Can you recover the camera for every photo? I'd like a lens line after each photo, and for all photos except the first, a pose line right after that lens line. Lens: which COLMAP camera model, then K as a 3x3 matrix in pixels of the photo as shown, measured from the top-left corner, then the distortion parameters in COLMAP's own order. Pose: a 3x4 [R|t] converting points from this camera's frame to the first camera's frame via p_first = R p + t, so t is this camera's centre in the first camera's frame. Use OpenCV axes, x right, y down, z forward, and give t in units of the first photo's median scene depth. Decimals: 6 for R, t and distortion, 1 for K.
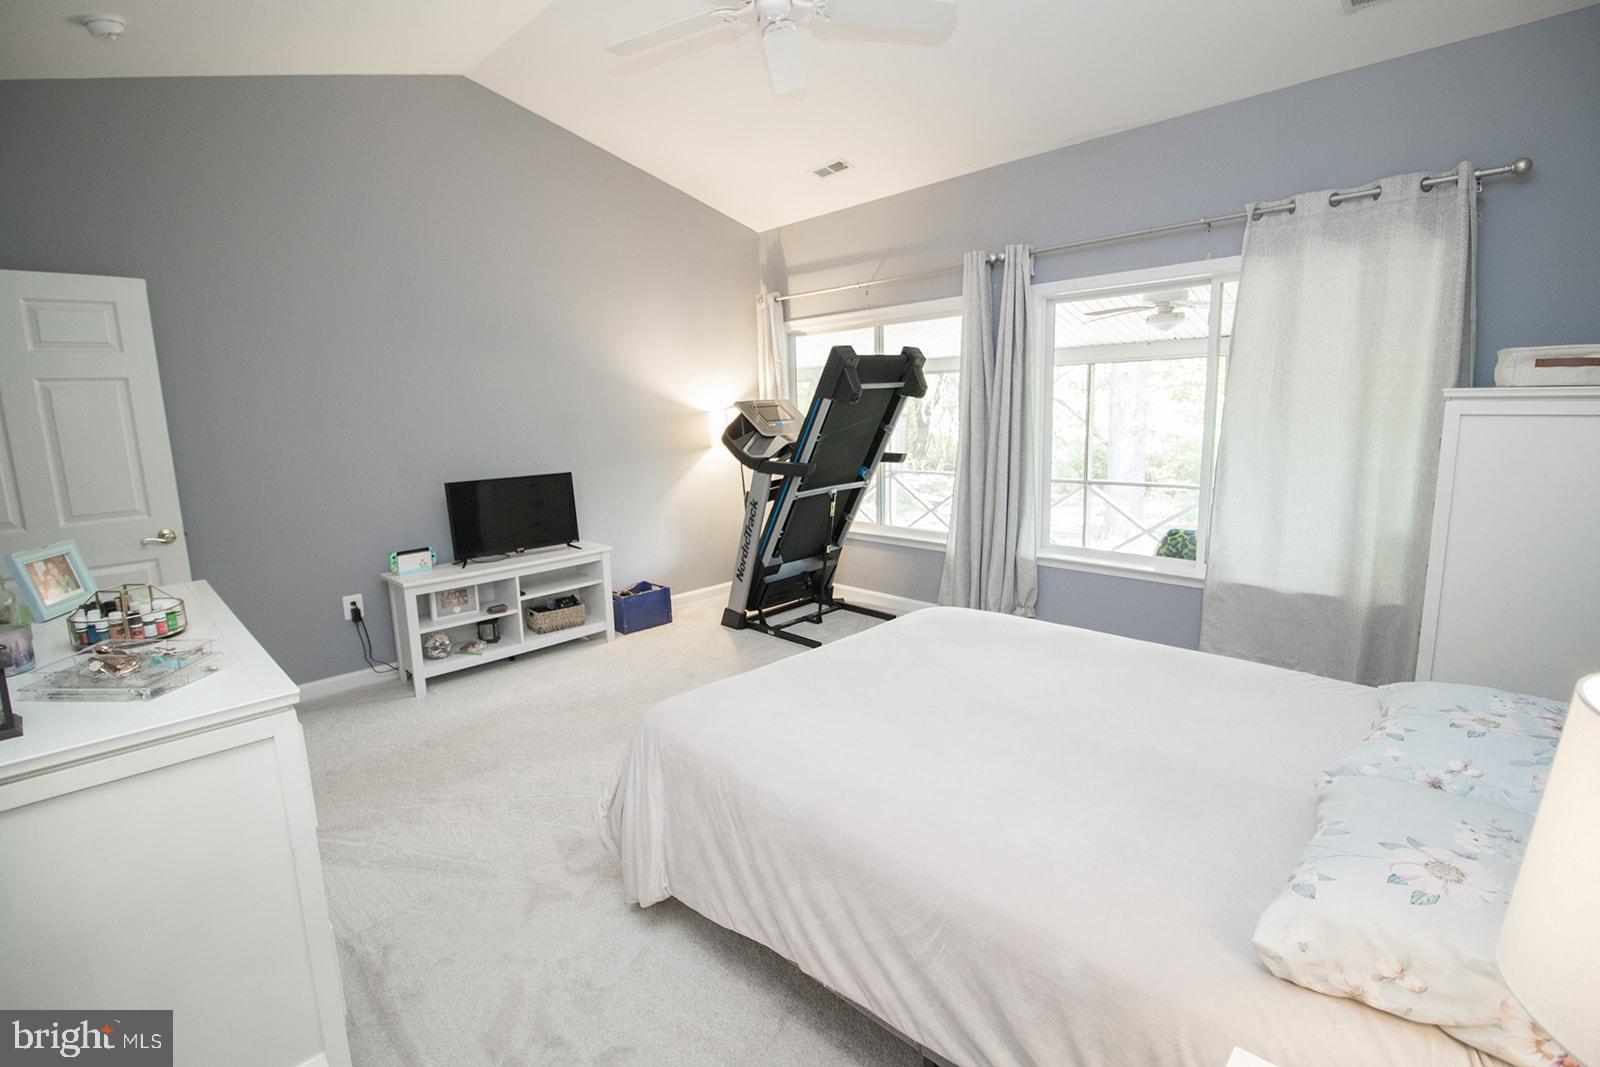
lens RADIAL K [[735.3, 0, 801.3], [0, 735.3, 535.0], [0, 0, 1]] dist [-0.001435, -0.012201]
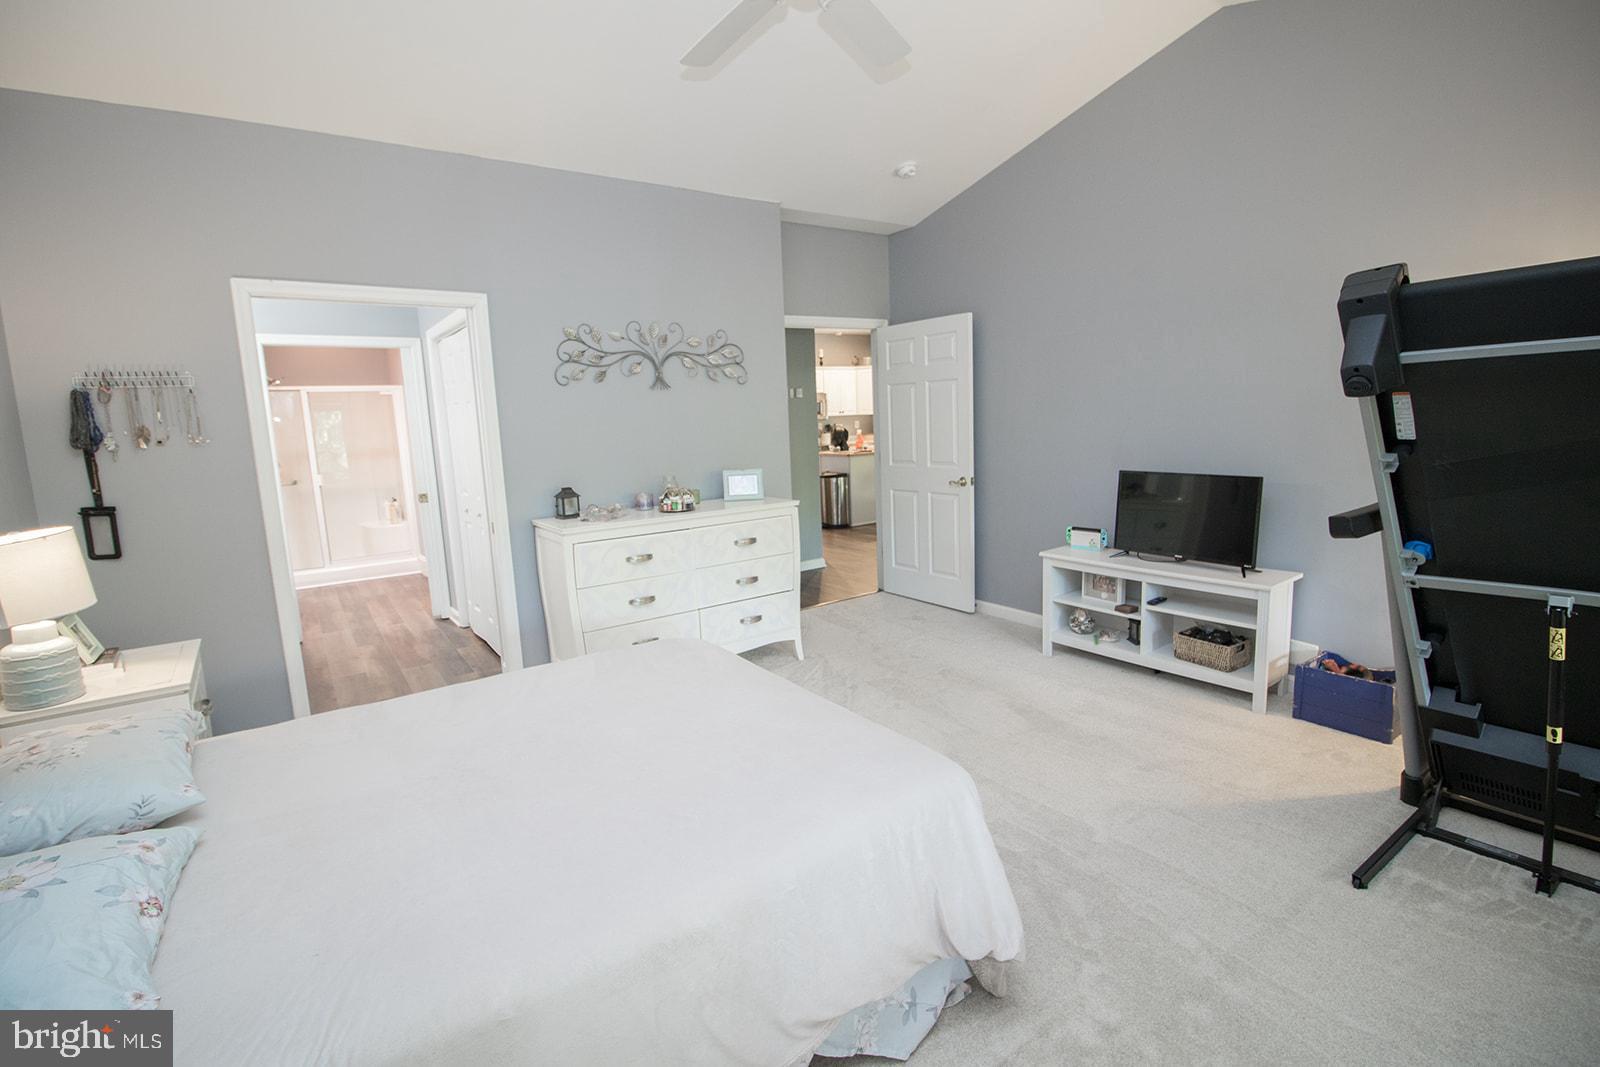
lens RADIAL K [[735.3, 0, 801.1], [0, 735.3, 530.3], [0, 0, 1]] dist [-0.001435, -0.012201]
pose [[-0.162688, 0.192378, -0.967741, 0.556970], [-0.119557, 0.969738, 0.212874, -0.150231], [0.979407, 0.150332, -0.134765, 0.713008]]
